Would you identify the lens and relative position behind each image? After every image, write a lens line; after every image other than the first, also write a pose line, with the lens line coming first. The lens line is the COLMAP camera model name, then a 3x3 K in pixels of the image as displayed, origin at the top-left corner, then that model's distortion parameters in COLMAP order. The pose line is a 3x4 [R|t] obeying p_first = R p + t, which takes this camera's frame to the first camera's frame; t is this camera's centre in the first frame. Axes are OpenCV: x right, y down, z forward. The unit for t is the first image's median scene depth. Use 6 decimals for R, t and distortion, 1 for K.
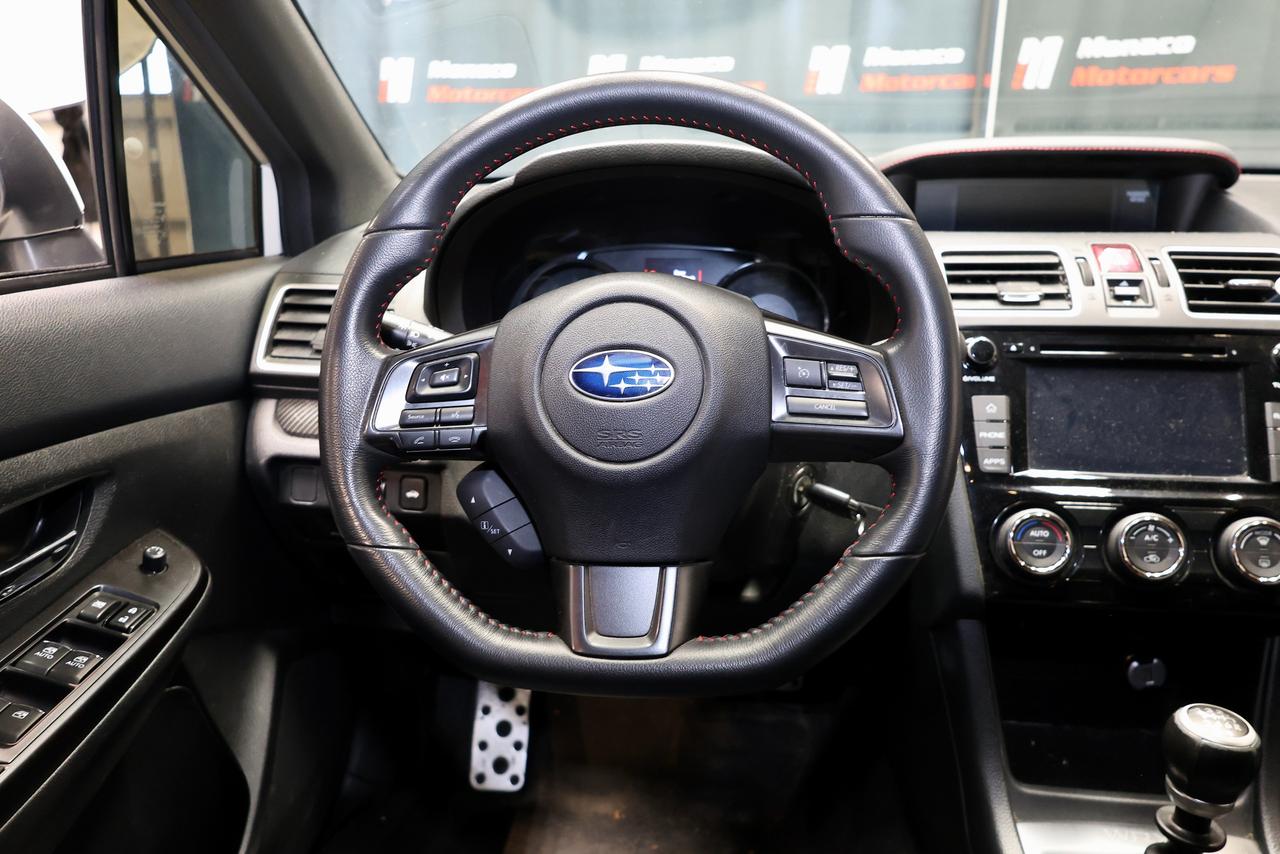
lens RADIAL K [[986.3, 0, 635.3], [0, 986.3, 414.3], [0, 0, 1]] dist [-0.013441, 0.002355]
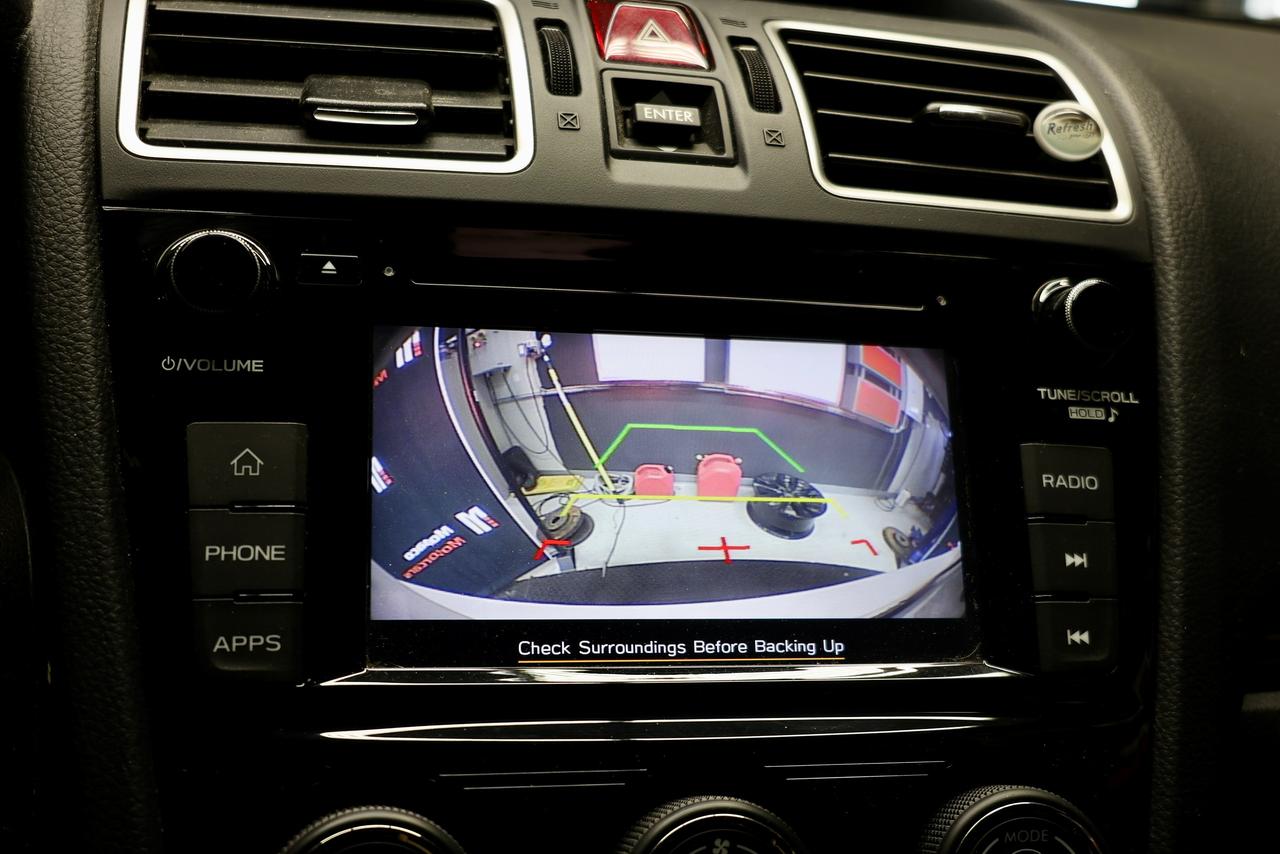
lens RADIAL K [[1445.7, 0, 639.7], [0, 1445.7, 430.2], [0, 0, 1]] dist [-0.007337, 0.000000]
pose [[0.931426, -0.000428, 0.363930, 0.313596], [0.002988, 0.999975, -0.006471, -0.013138], [-0.363918, 0.007114, 0.931404, 0.545319]]
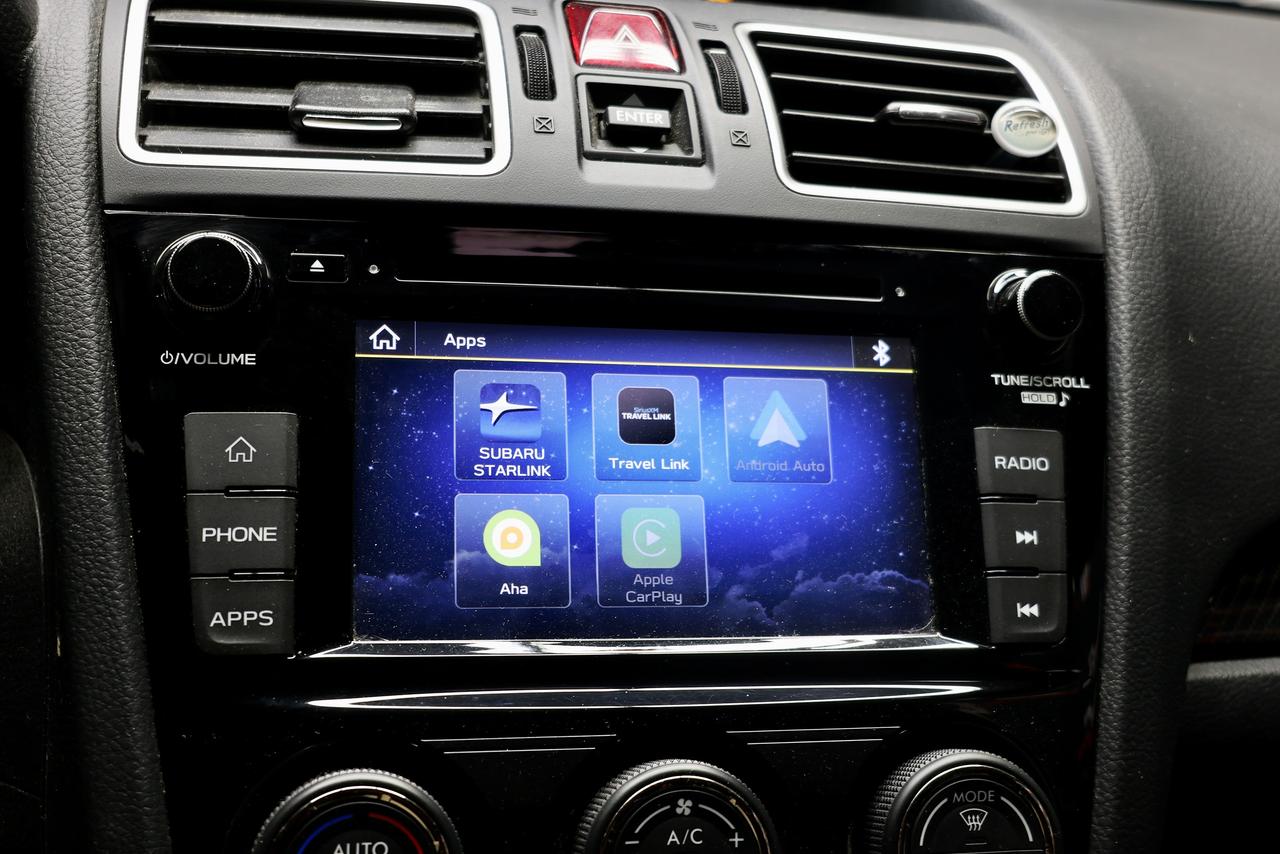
lens RADIAL K [[1445.7, 0, 642.7], [0, 1445.7, 427.0], [0, 0, 1]] dist [-0.007337, 0.000000]
pose [[0.935484, -0.010214, 0.353222, 0.318646], [0.008237, 0.999941, 0.007099, -0.016198], [-0.353274, -0.003731, 0.935513, 0.511982]]
